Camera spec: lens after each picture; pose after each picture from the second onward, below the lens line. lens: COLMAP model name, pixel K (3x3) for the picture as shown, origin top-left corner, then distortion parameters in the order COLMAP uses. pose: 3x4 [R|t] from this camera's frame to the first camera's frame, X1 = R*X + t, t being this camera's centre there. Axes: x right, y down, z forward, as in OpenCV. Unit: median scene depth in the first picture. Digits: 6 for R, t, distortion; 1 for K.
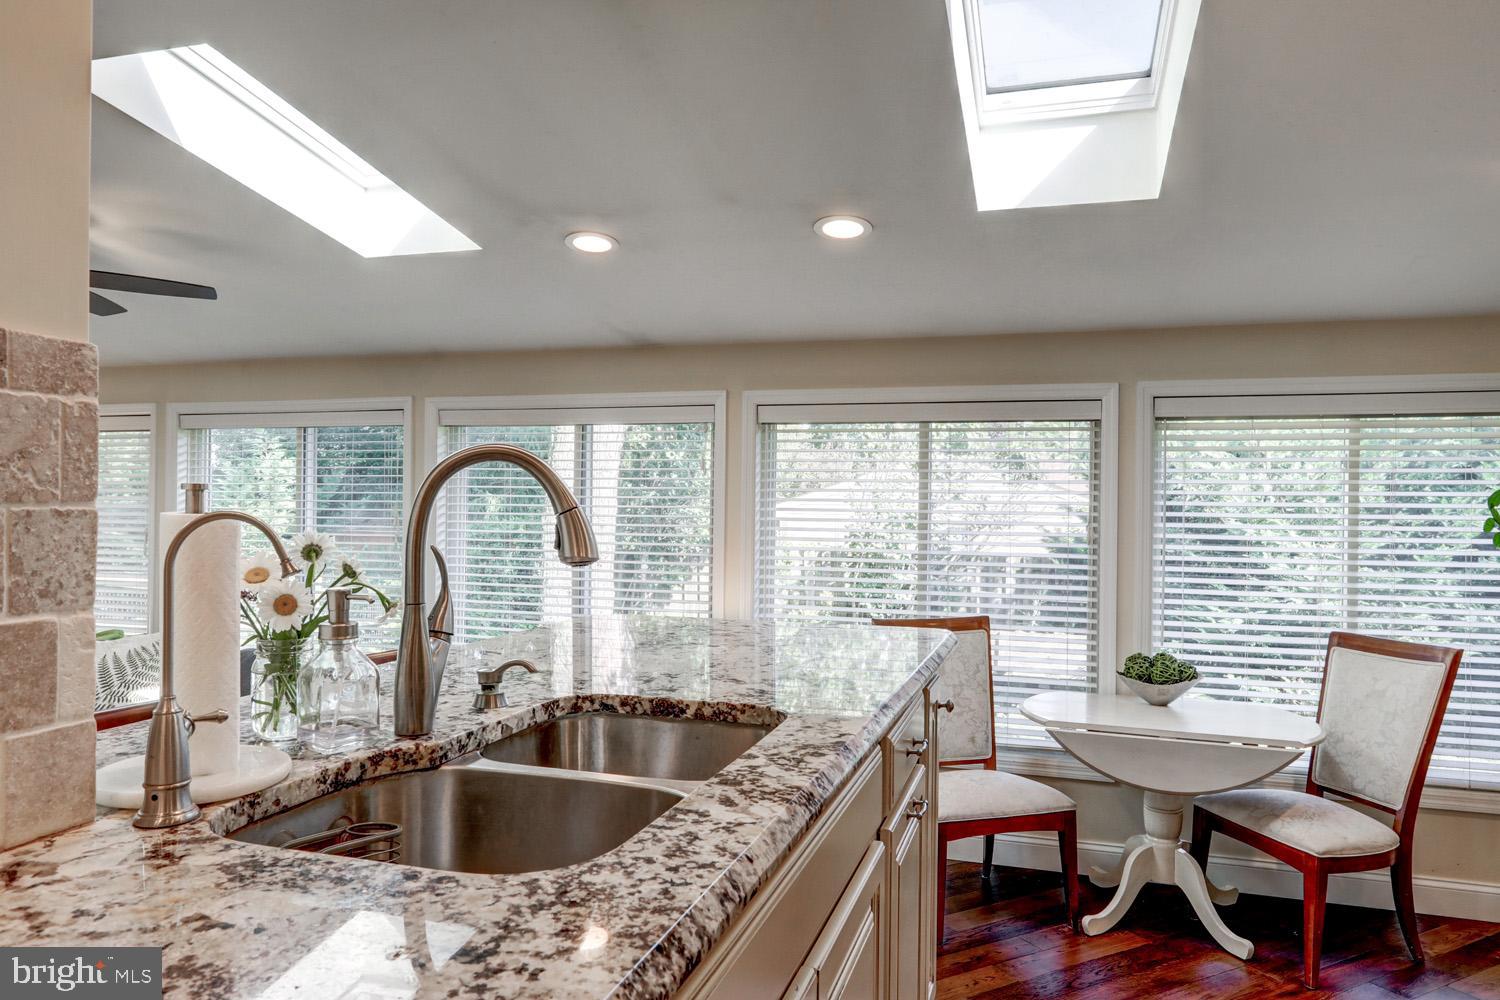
lens RADIAL K [[981.2, 0, 749.2], [0, 981.2, 496.1], [0, 0, 1]] dist [0.005049, -0.003365]
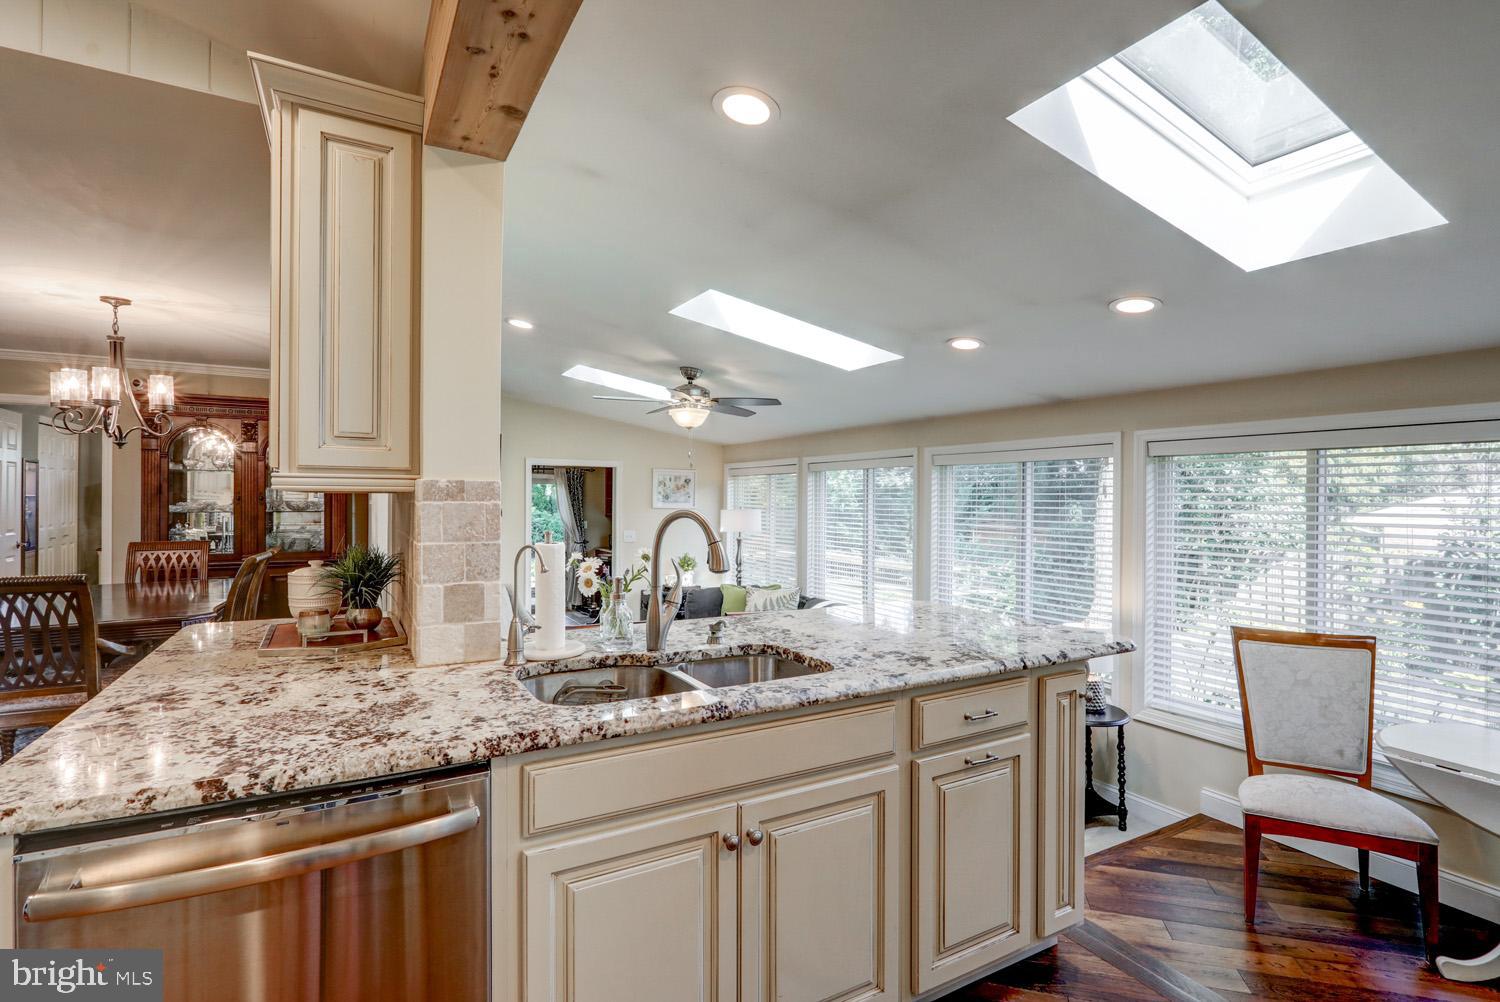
lens RADIAL K [[713.8, 0, 754.4], [0, 713.8, 500.2], [0, 0, 1]] dist [0.000040, 0.001615]
pose [[0.731141, -0.004555, -0.682211, 0.579232], [0.004982, 0.999987, -0.001337, -0.048060], [0.682208, -0.002421, 0.731154, 0.028017]]
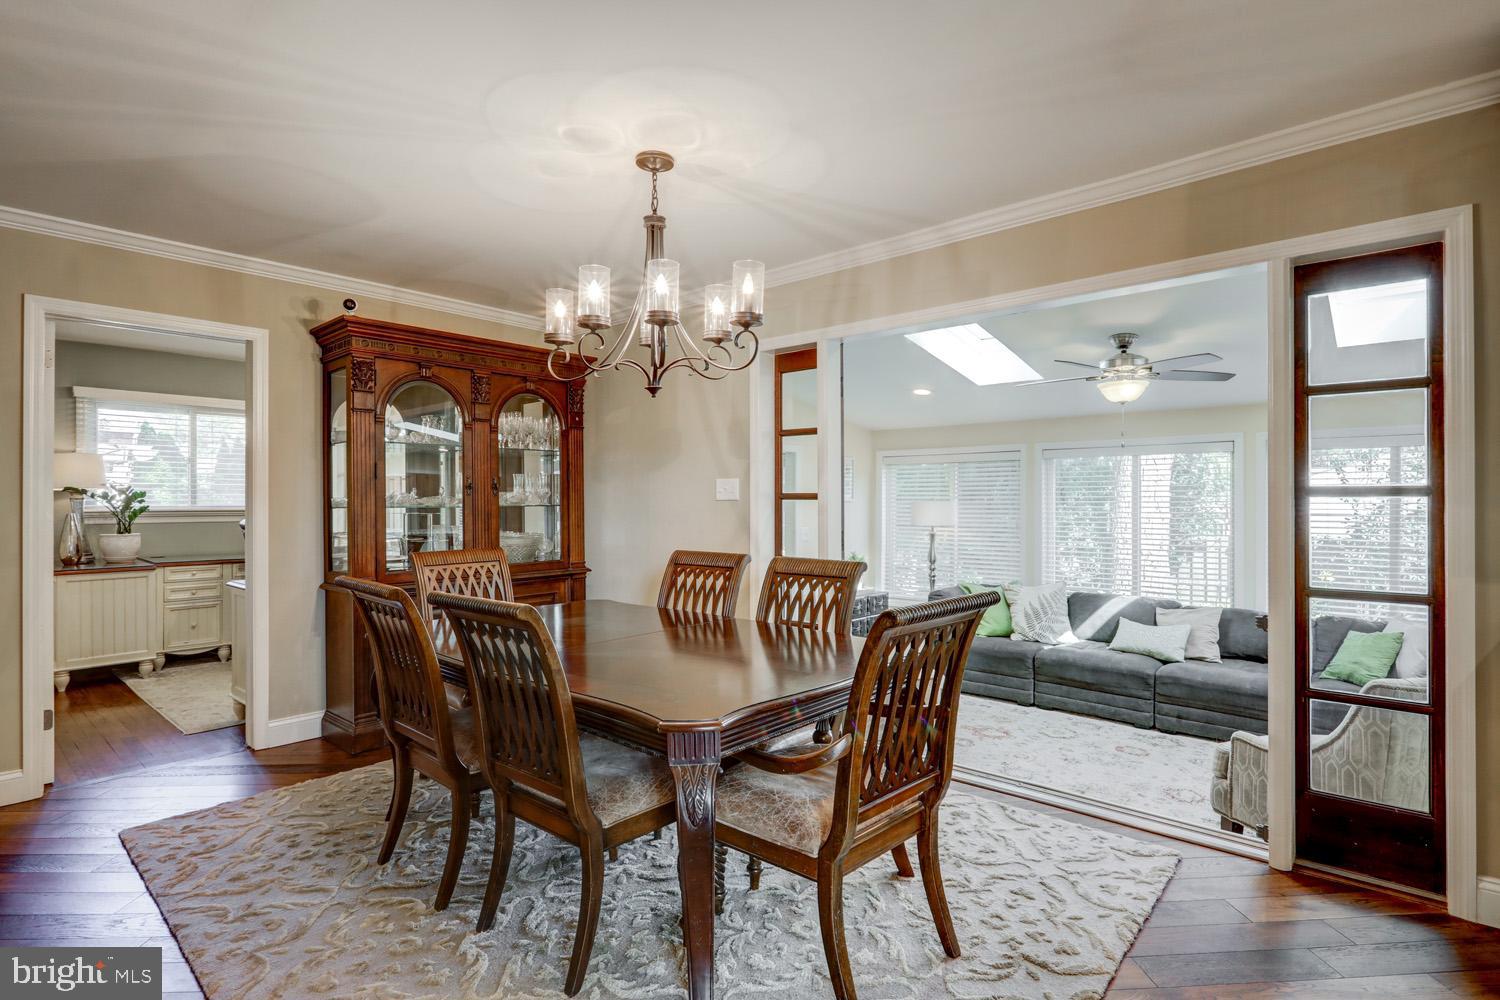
lens RADIAL K [[741.9, 0, 762.9], [0, 741.9, 500.4], [0, 0, 1]] dist [-0.001870, -0.000115]
pose [[0.916537, -0.012194, -0.399764, -1.444825], [0.013378, 0.999911, 0.000171, -0.018864], [0.399726, -0.005505, 0.916618, -0.867315]]
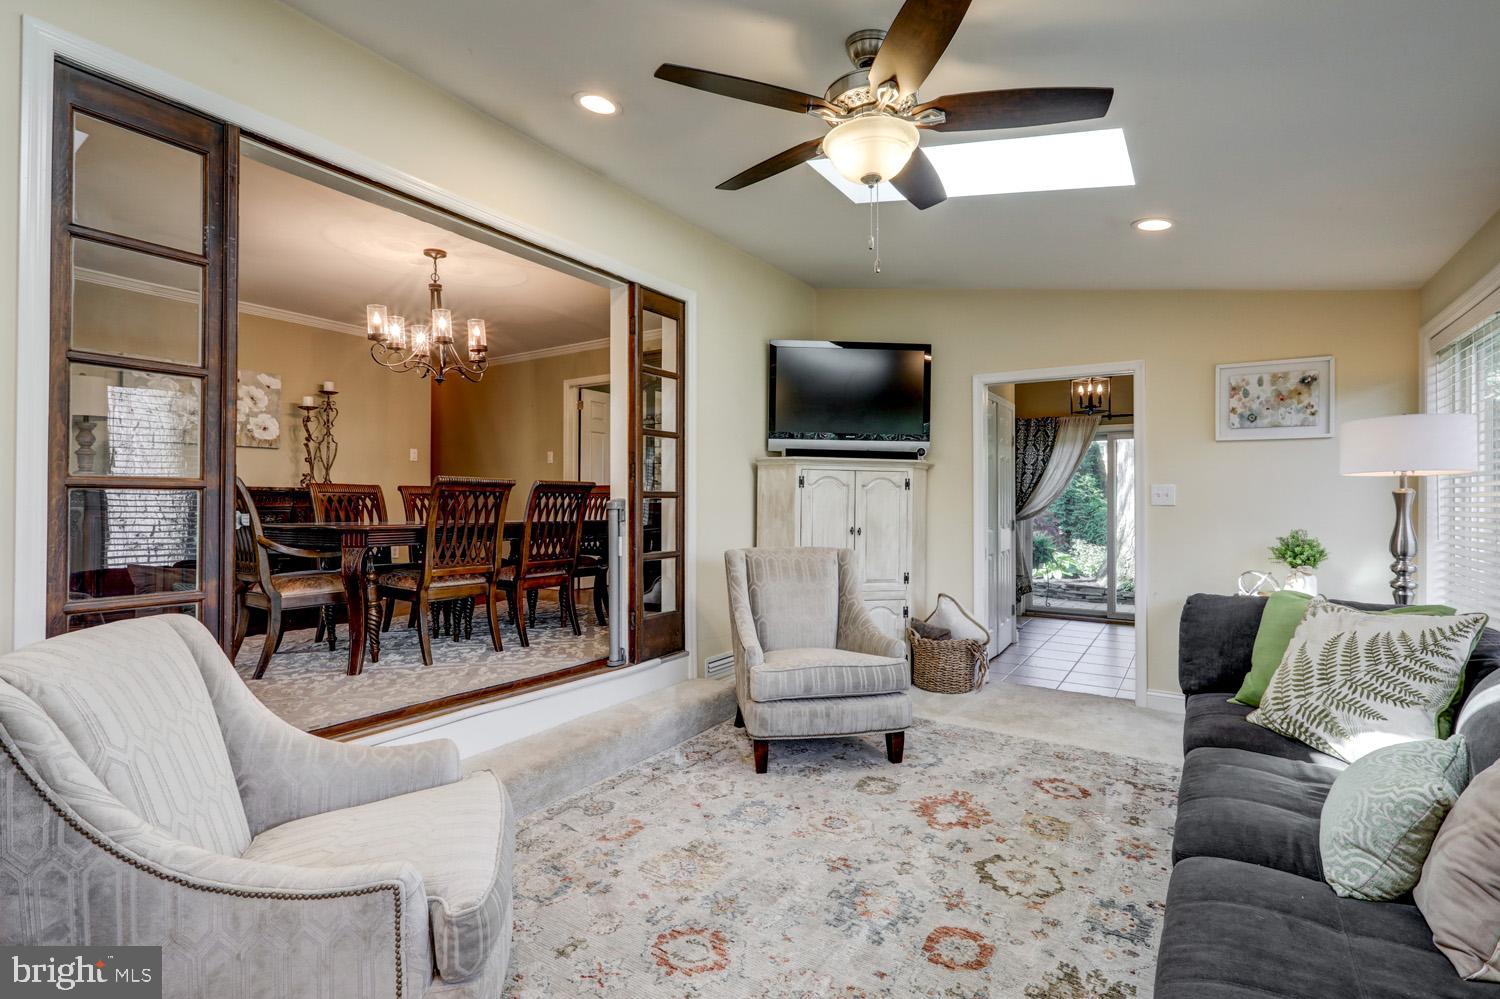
lens RADIAL K [[713.8, 0, 753.7], [0, 713.8, 496.1], [0, 0, 1]] dist [0.000040, 0.001615]
pose [[-0.266361, -0.022184, -0.963618, -0.233627], [0.000350, 0.999733, -0.023112, 0.201603], [0.963873, -0.006494, -0.266282, 1.862313]]
